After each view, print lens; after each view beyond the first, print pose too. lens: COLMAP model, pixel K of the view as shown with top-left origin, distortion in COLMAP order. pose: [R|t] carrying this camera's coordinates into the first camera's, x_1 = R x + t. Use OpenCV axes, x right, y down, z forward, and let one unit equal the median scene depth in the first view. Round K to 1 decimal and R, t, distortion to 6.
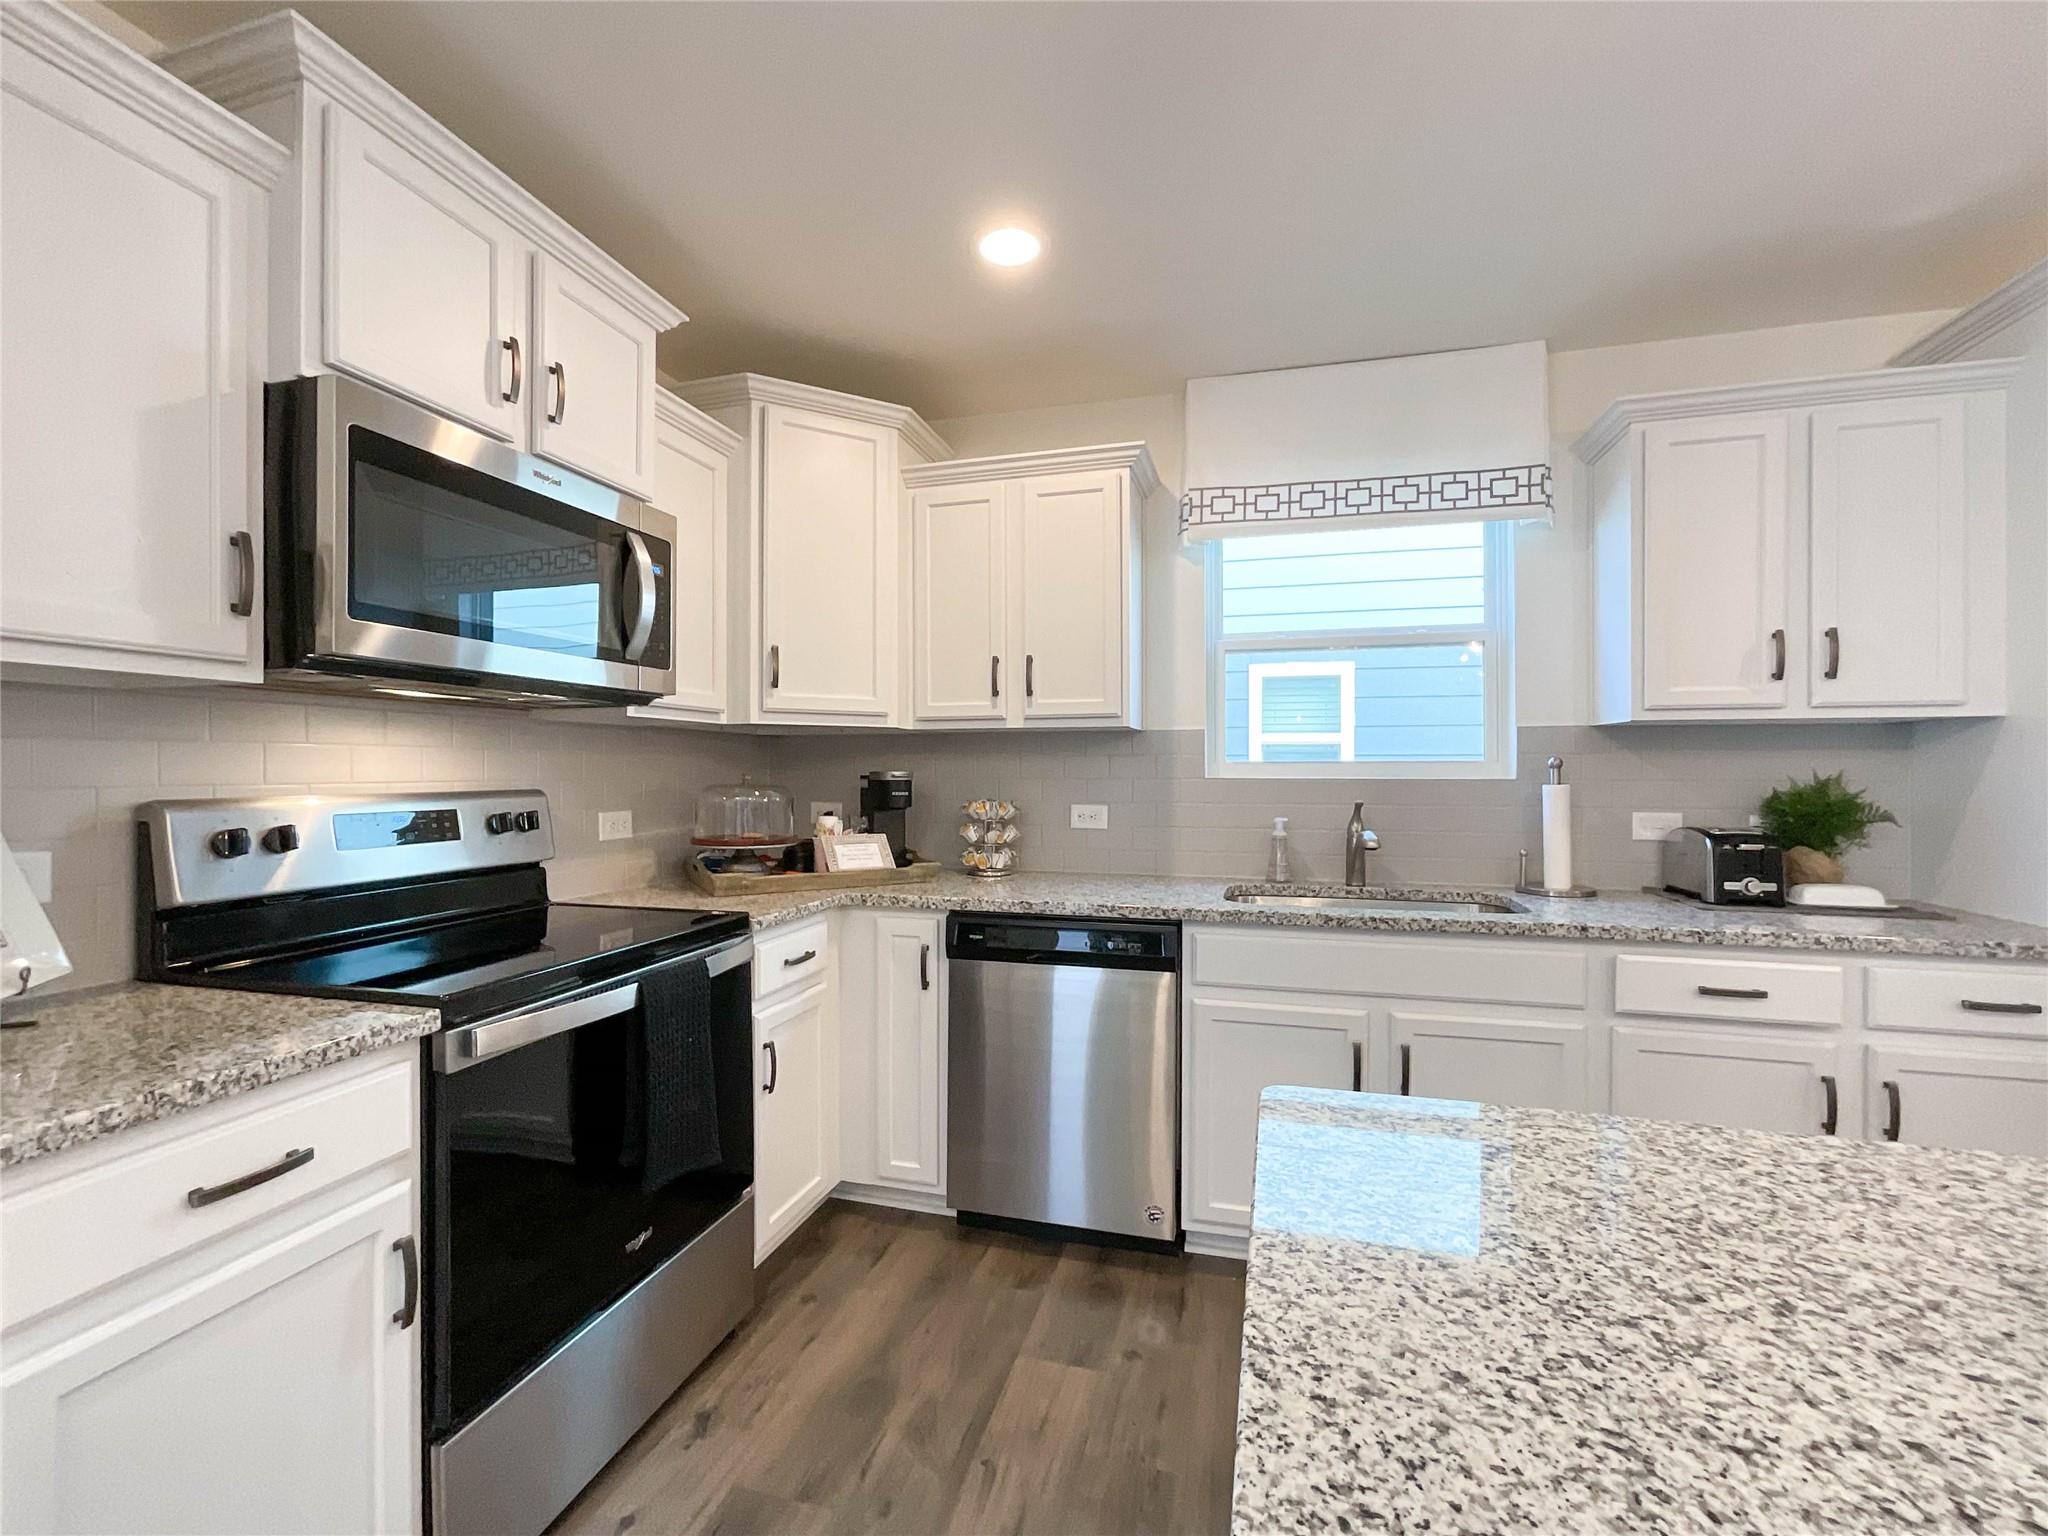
lens RADIAL K [[867.2, 0, 1024.0], [0, 867.2, 768.0], [0, 0, 1]] dist [-0.021553, 0.014710]
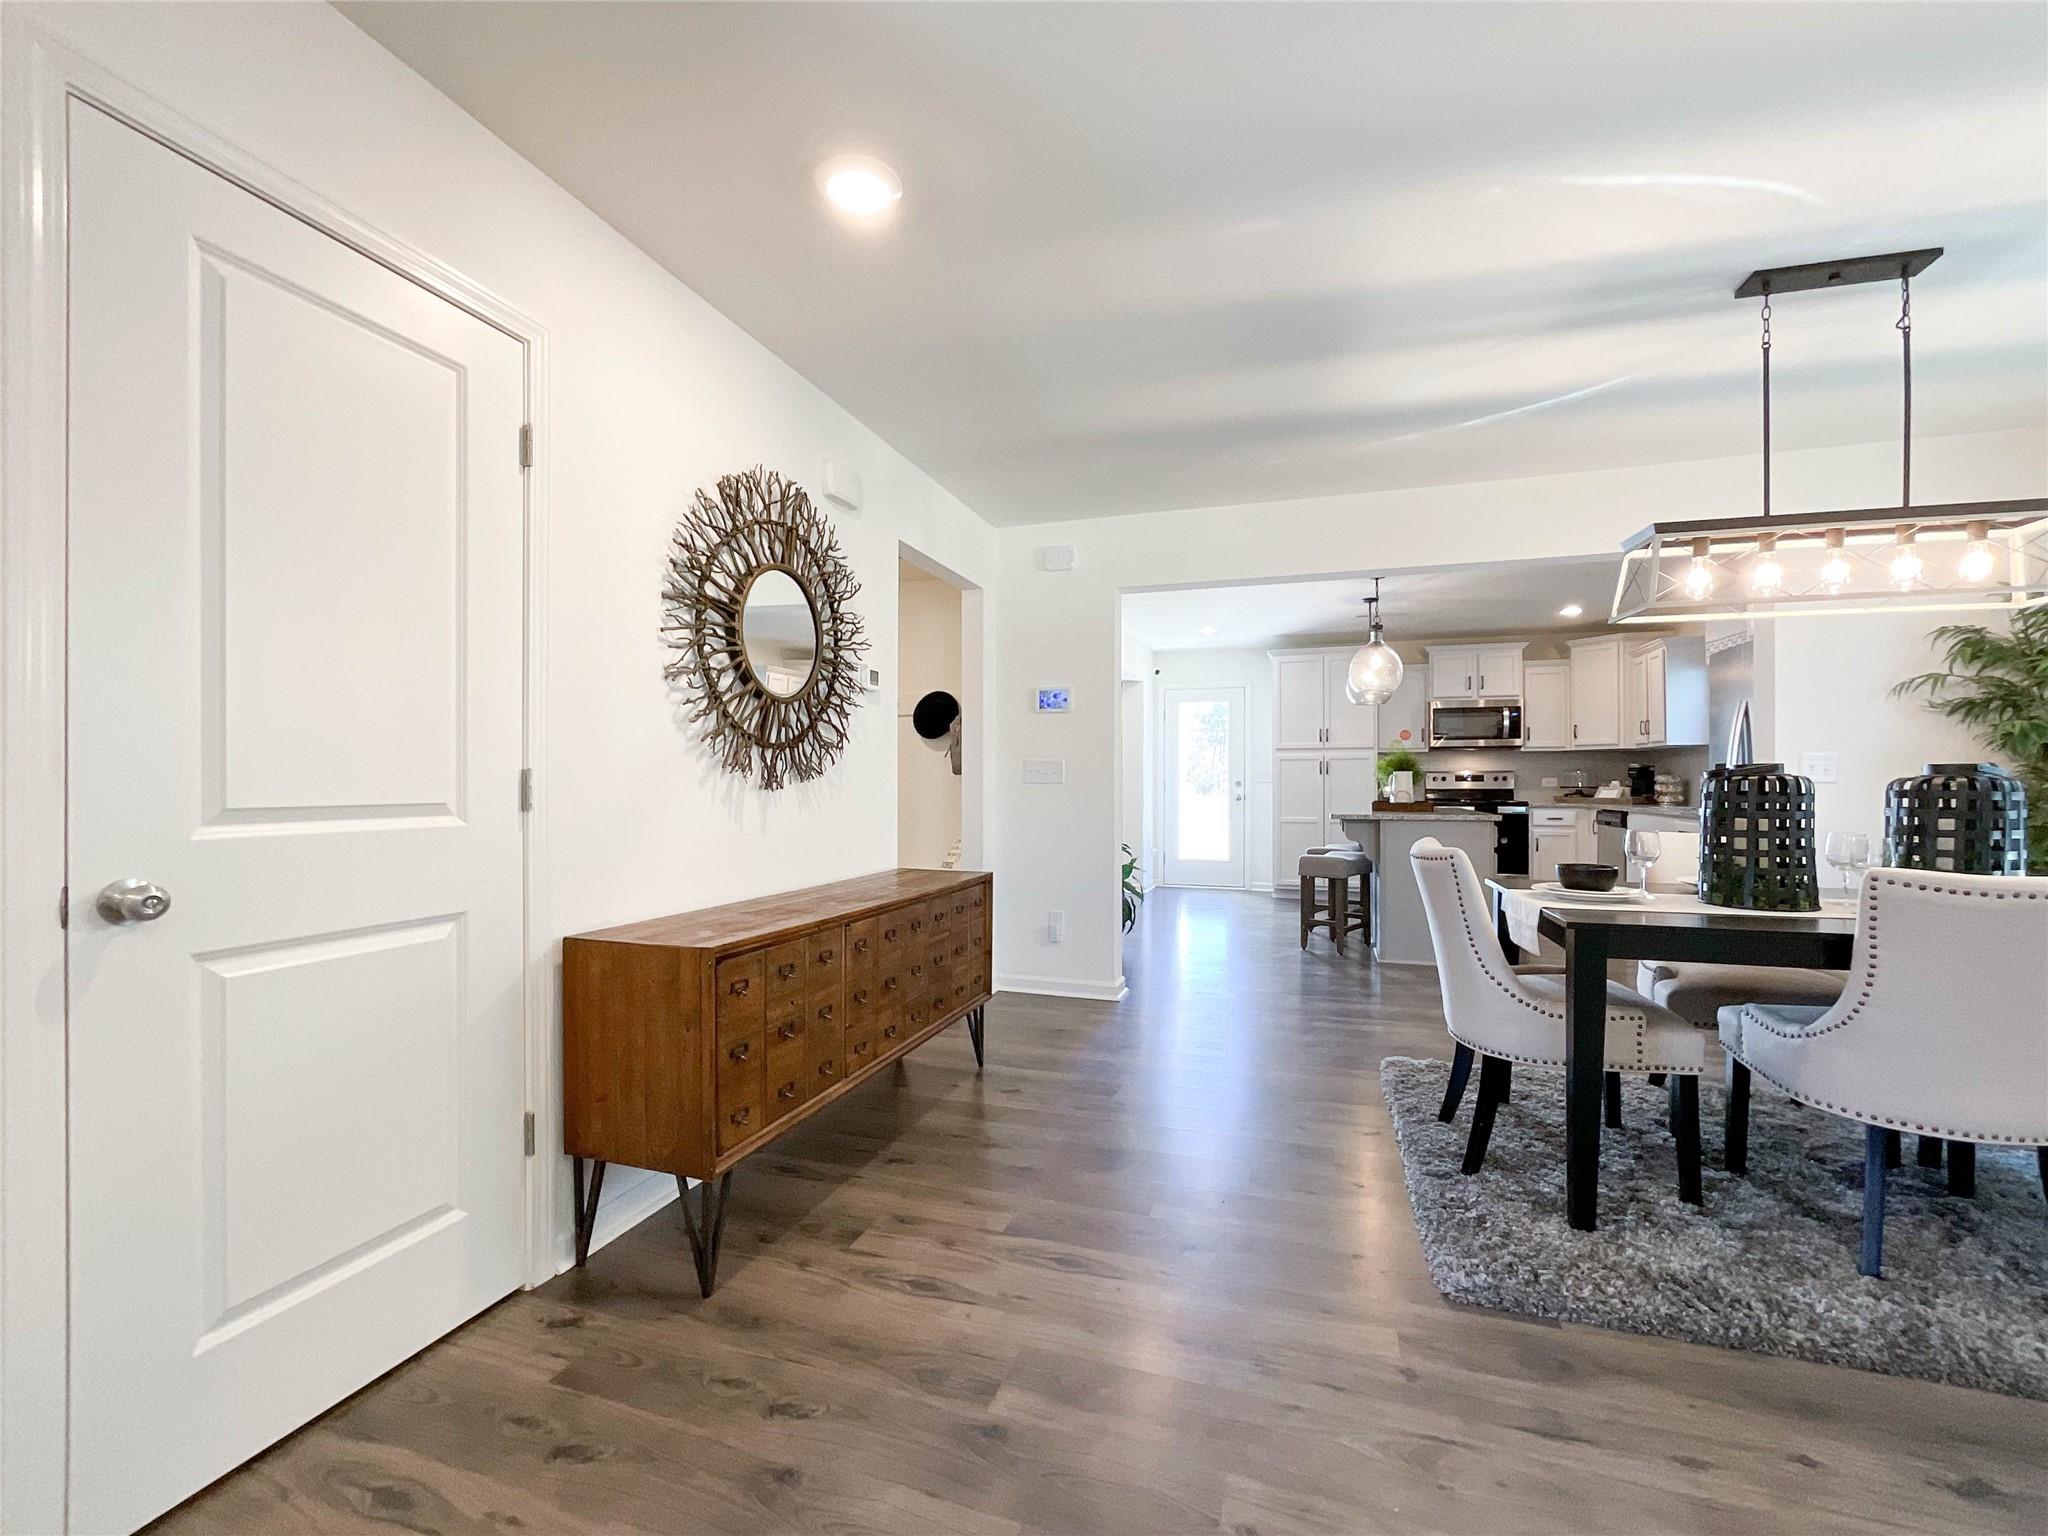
lens RADIAL K [[881.3, 0, 1024.0], [0, 881.3, 768.0], [0, 0, 1]] dist [-0.017988, -0.000270]
pose [[-0.048350, -0.017189, -0.998683, 3.095807], [0.001351, 0.999850, -0.017274, 0.069908], [0.998830, -0.002185, -0.048320, -0.880641]]
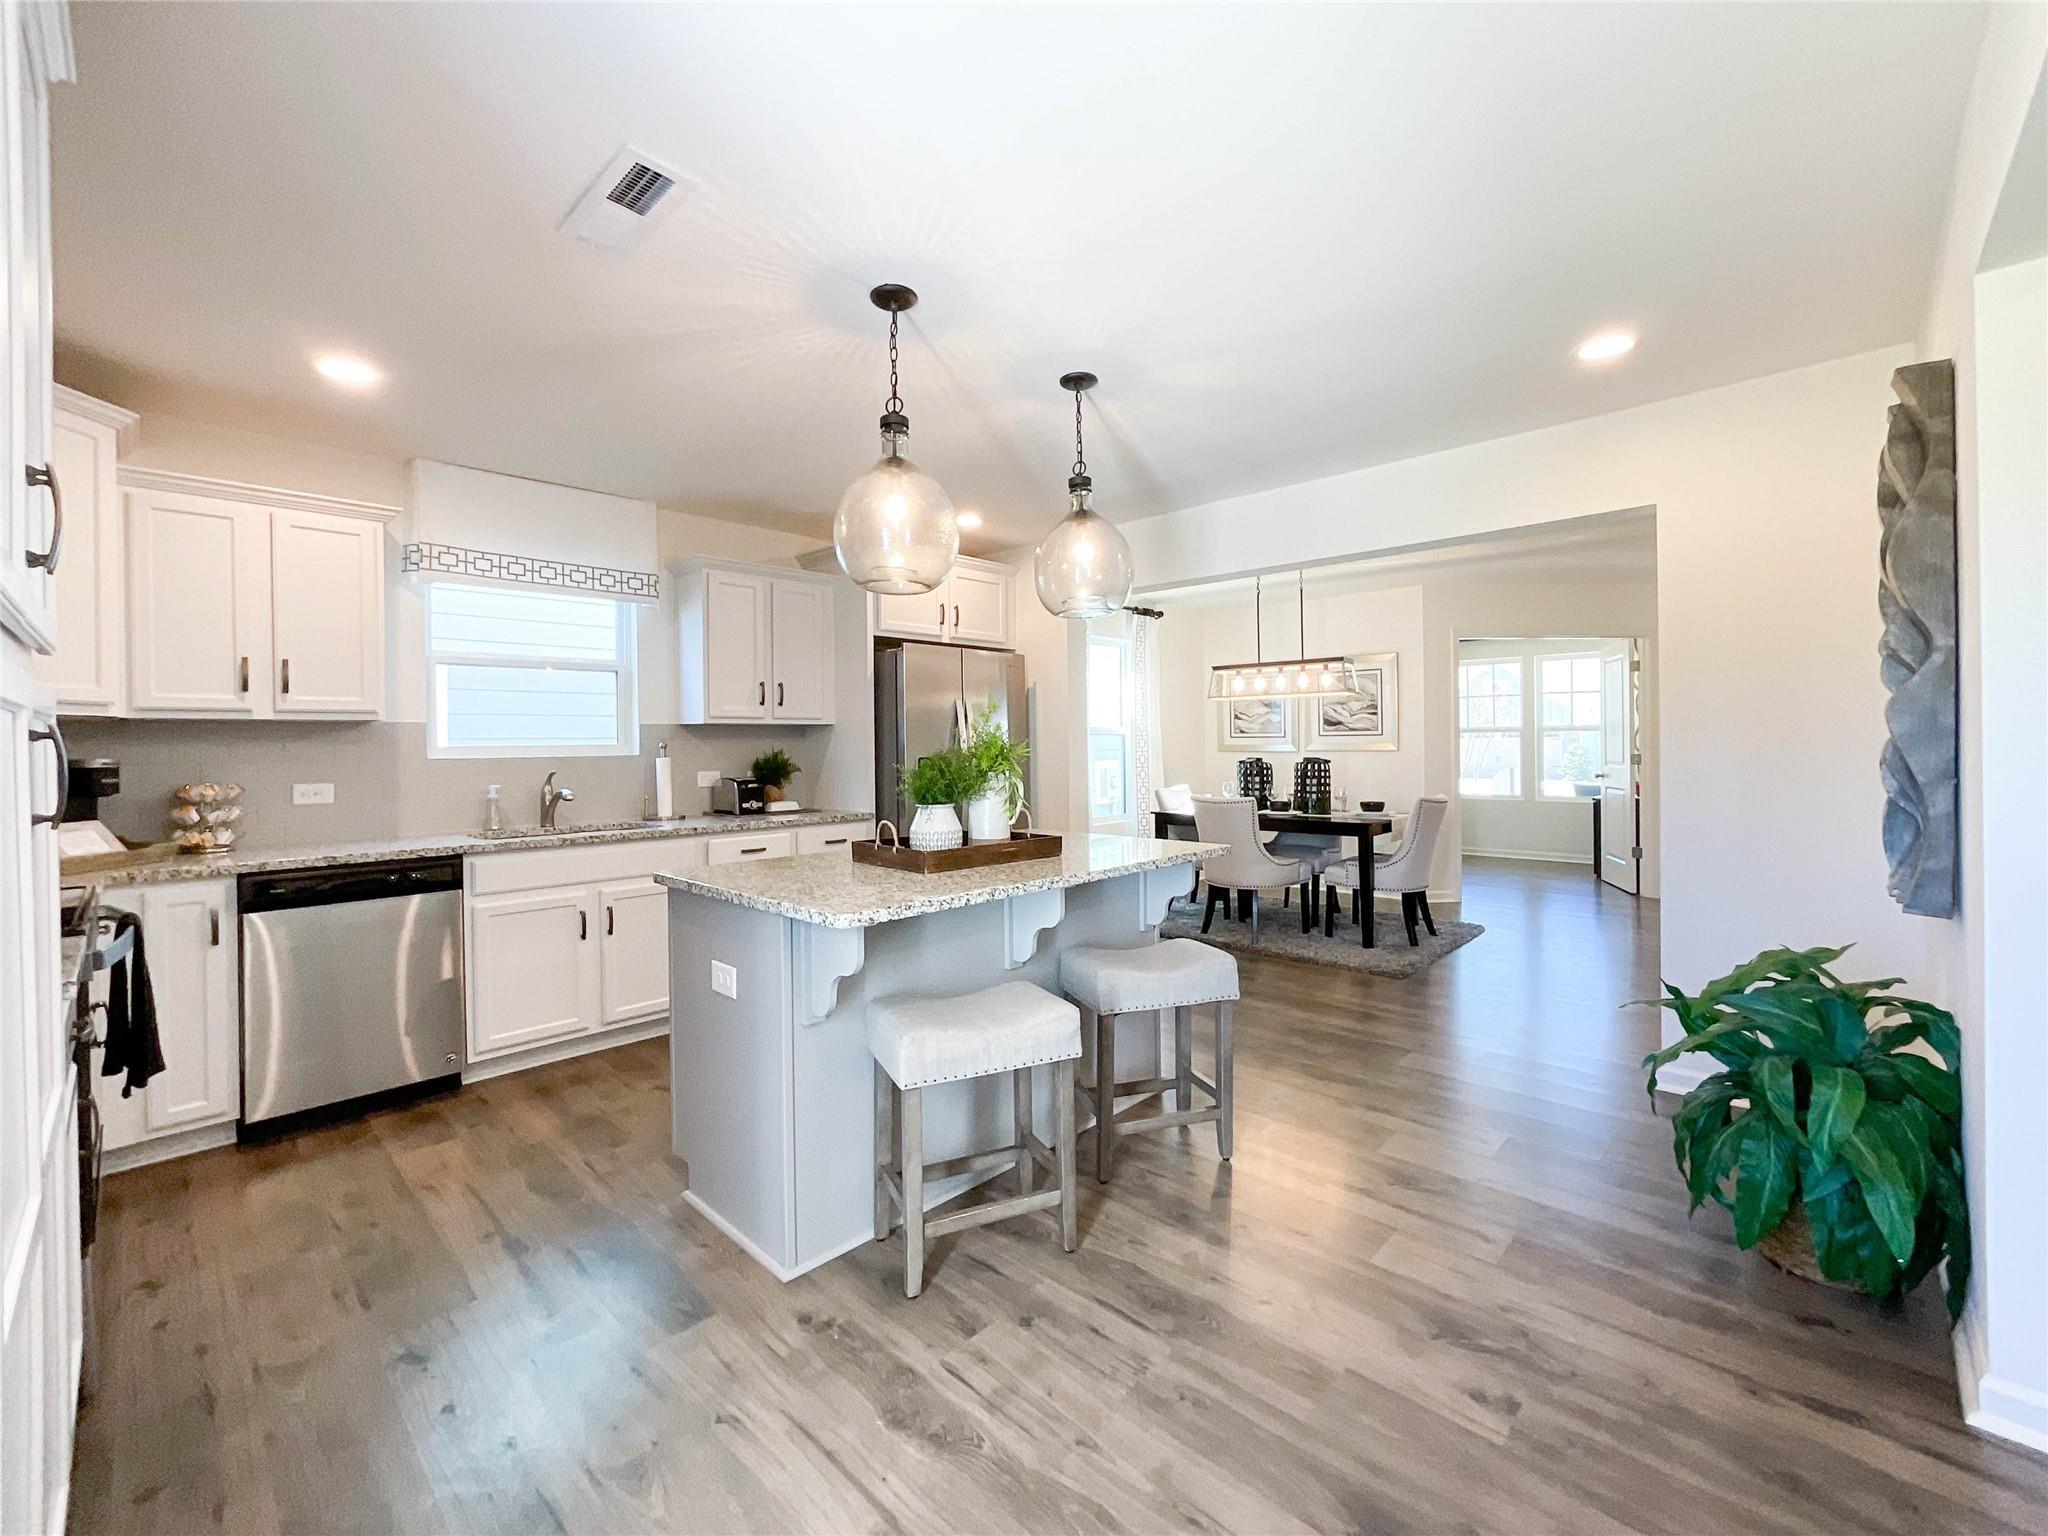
lens RADIAL K [[856.8, 0, 1012.5], [0, 856.8, 756.1], [0, 0, 1]] dist [-0.000086, 0.000082]
pose [[0.479939, -0.019707, 0.877080, -0.605022], [0.009446, 0.999806, 0.017296, -0.007853], [-0.877251, -0.000016, 0.480032, -0.490174]]
